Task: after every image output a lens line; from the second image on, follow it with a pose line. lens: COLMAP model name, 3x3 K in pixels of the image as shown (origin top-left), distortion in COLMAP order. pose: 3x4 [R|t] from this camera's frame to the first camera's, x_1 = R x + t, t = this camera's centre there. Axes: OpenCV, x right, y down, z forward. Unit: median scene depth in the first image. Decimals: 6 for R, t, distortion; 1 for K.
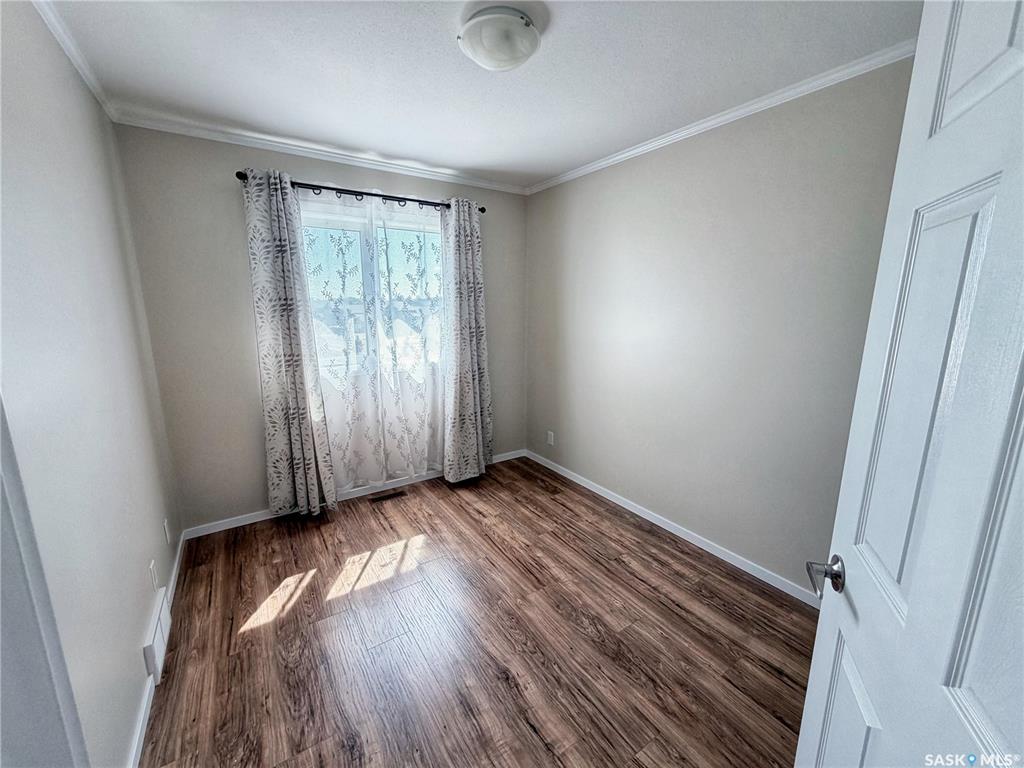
lens RADIAL K [[407.8, 0, 509.8], [0, 407.8, 382.3], [0, 0, 1]] dist [0.000075, 0.000405]
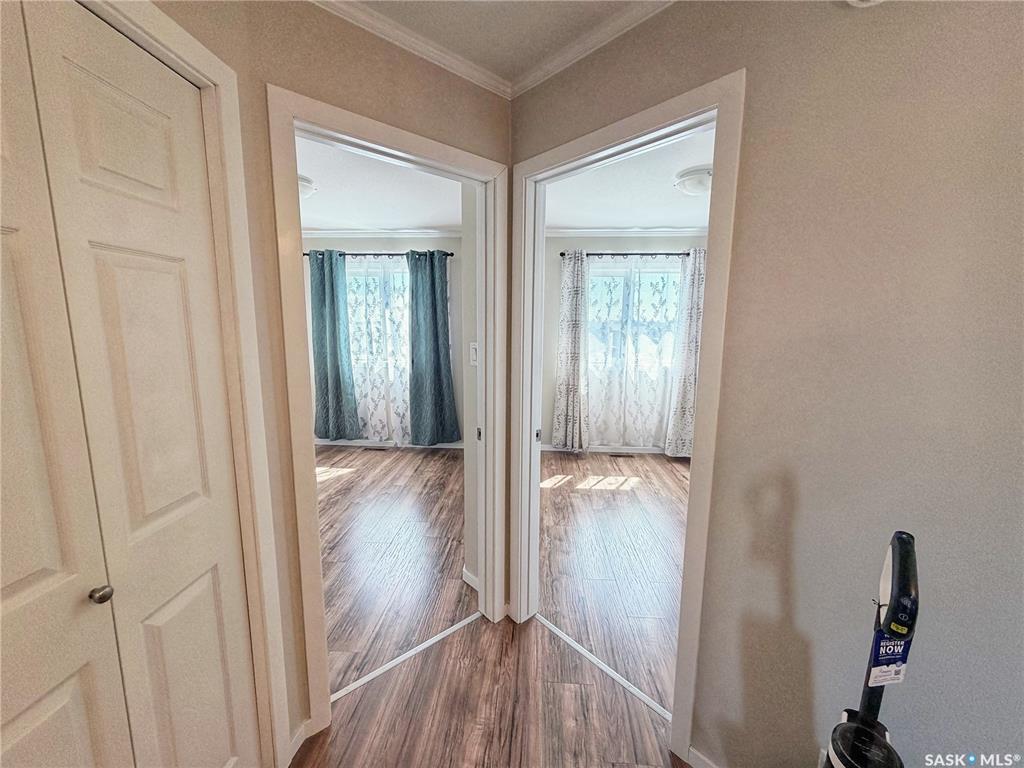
lens RADIAL K [[407.8, 0, 507.2], [0, 407.8, 384.6], [0, 0, 1]] dist [0.000075, 0.000405]
pose [[0.796503, 0.093909, -0.597298, 0.260391], [-0.121752, 0.992541, -0.006306, 0.104339], [0.592250, 0.077745, 0.801995, -0.503316]]
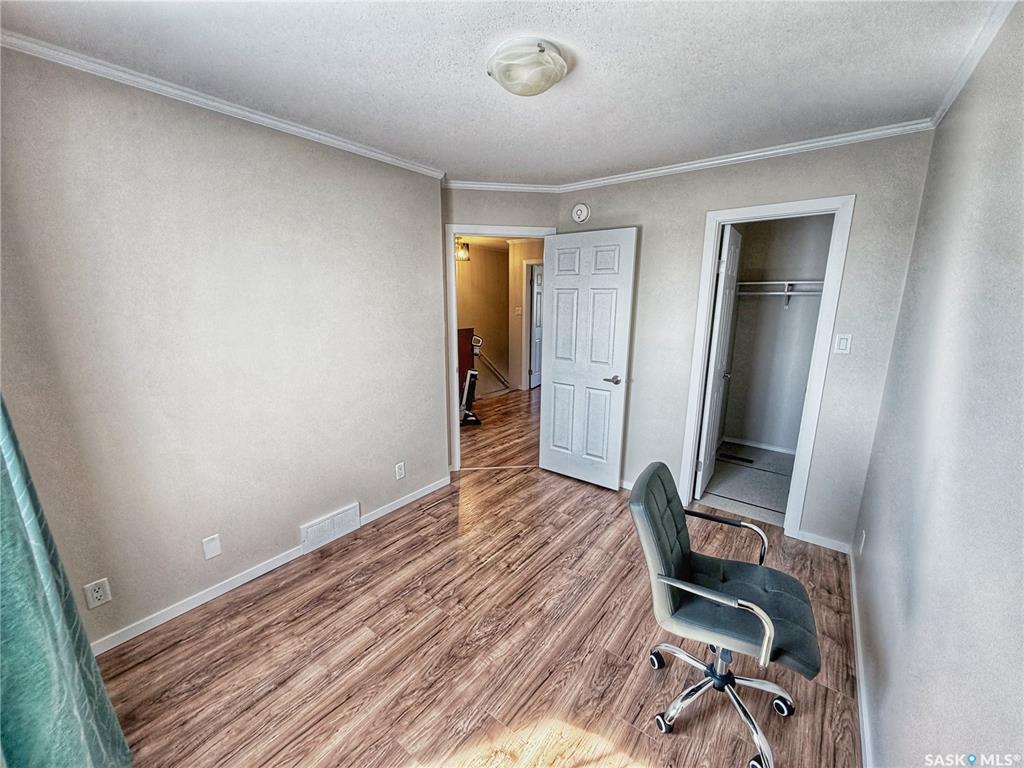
lens RADIAL K [[407.4, 0, 510.9], [0, 407.4, 392.1], [0, 0, 1]] dist [0.000296, 0.000418]
pose [[-0.329008, -0.220231, 0.918287, -1.505534], [0.173060, 0.941895, 0.287897, -0.090365], [-0.928334, 0.253640, -0.271778, 0.281082]]
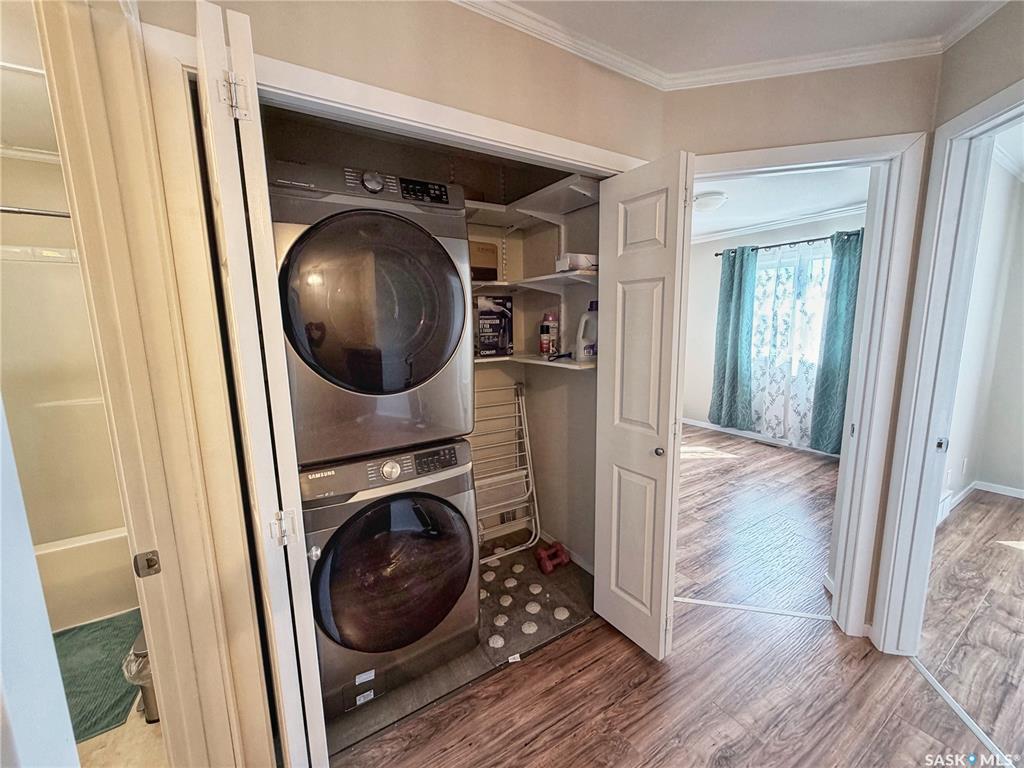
lens RADIAL K [[407.8, 0, 509.4], [0, 407.8, 383.7], [0, 0, 1]] dist [0.000075, 0.000405]
pose [[-0.024305, 0.150953, -0.988242, 0.478199], [-0.170859, 0.973362, 0.152882, 0.111542], [0.984996, 0.172566, 0.002134, -0.526517]]
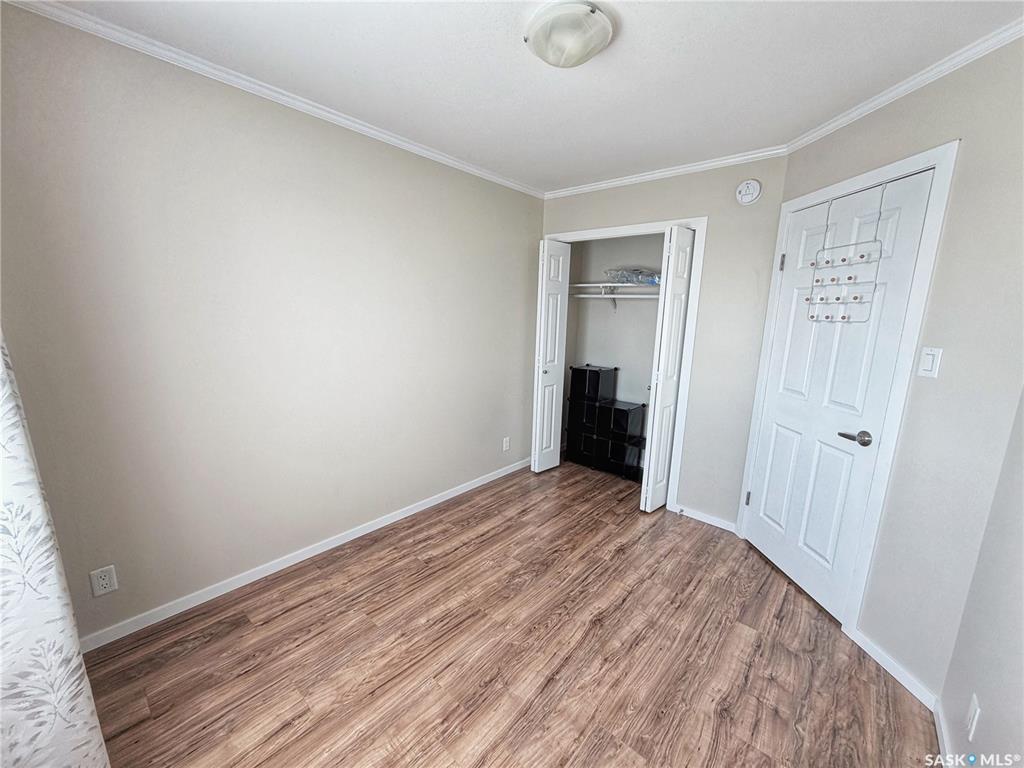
lens RADIAL K [[407.8, 0, 497.2], [0, 407.8, 388.7], [0, 0, 1]] dist [0.000075, 0.000405]
pose [[-0.244725, -0.195300, 0.949720, -0.577790], [0.155040, 0.959018, 0.237164, -0.165492], [-0.957117, 0.205285, -0.204416, 0.845883]]
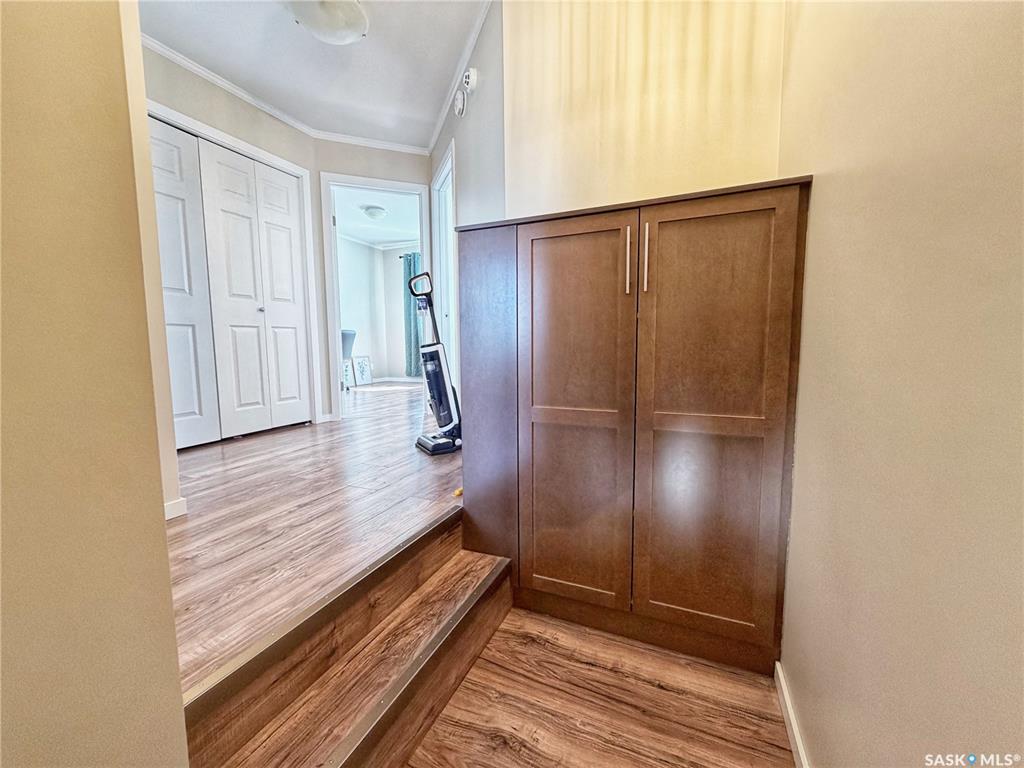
lens RADIAL K [[407.8, 0, 506.3], [0, 407.8, 380.7], [0, 0, 1]] dist [0.000075, 0.000405]
pose [[0.533864, 0.066956, -0.842915, 1.216981], [-0.148517, 0.988788, -0.015521, 0.401877], [0.832425, 0.133473, 0.537822, -0.447043]]
